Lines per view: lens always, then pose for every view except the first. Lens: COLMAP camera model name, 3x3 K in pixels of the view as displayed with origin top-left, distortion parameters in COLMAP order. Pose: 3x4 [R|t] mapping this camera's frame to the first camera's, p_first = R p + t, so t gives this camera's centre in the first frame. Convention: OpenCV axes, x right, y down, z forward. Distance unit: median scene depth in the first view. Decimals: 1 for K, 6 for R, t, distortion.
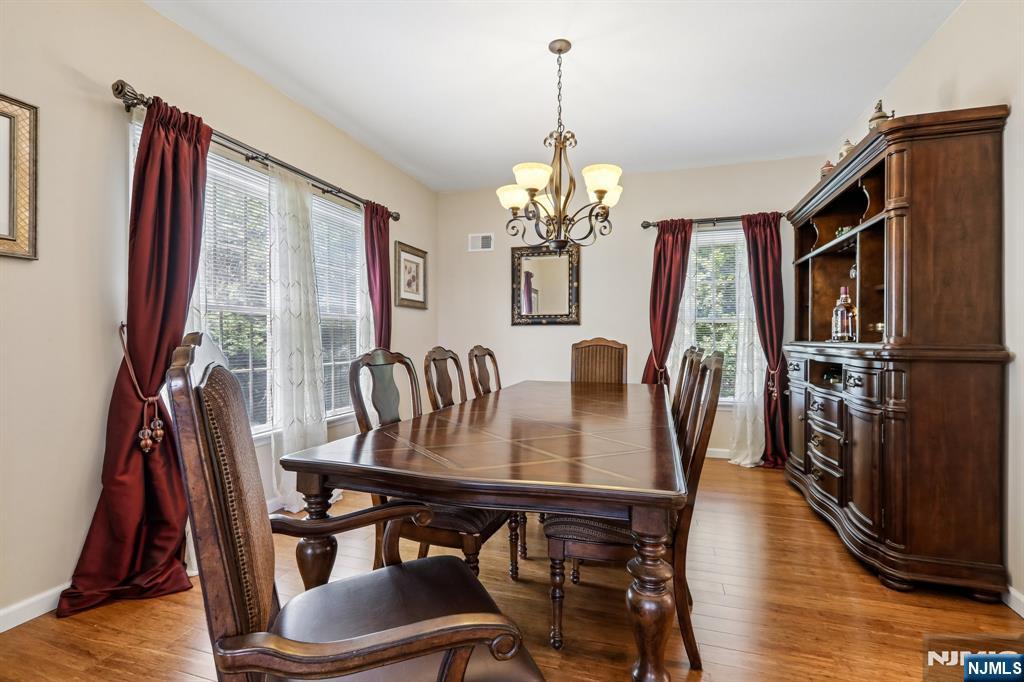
lens RADIAL K [[470.7, 0, 507.3], [0, 470.7, 338.0], [0, 0, 1]] dist [0.009345, -0.001110]
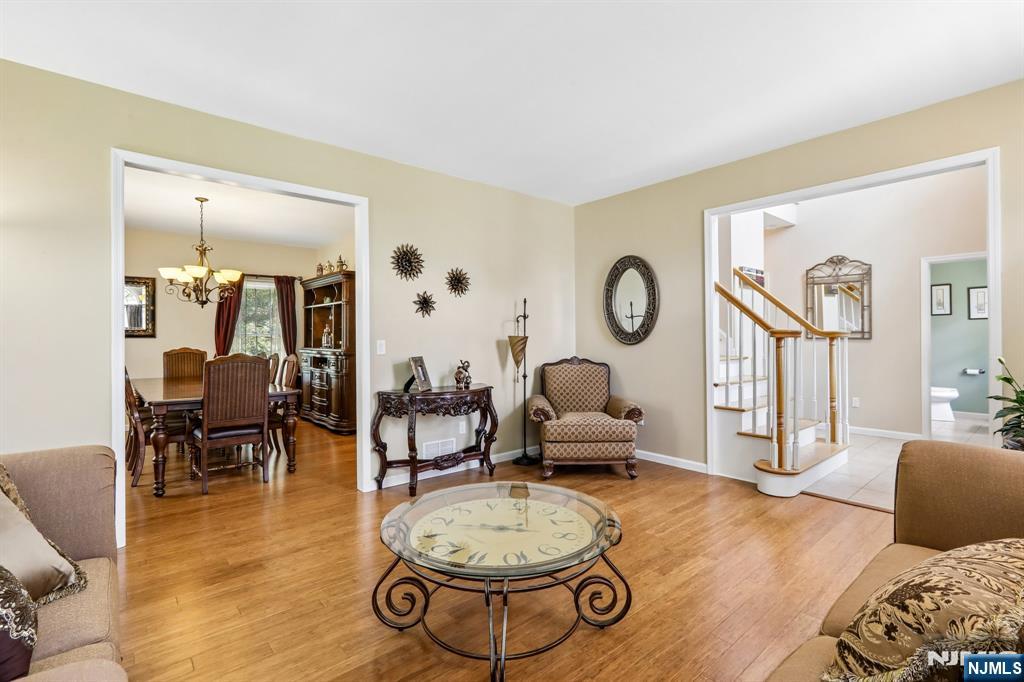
lens RADIAL K [[470.7, 0, 517.0], [0, 470.7, 332.5], [0, 0, 1]] dist [0.009345, -0.001110]
pose [[0.517530, 0.005074, 0.855650, -0.754308], [0.004099, 0.999956, -0.008409, -0.043314], [-0.855655, 0.007859, 0.517487, -0.952368]]
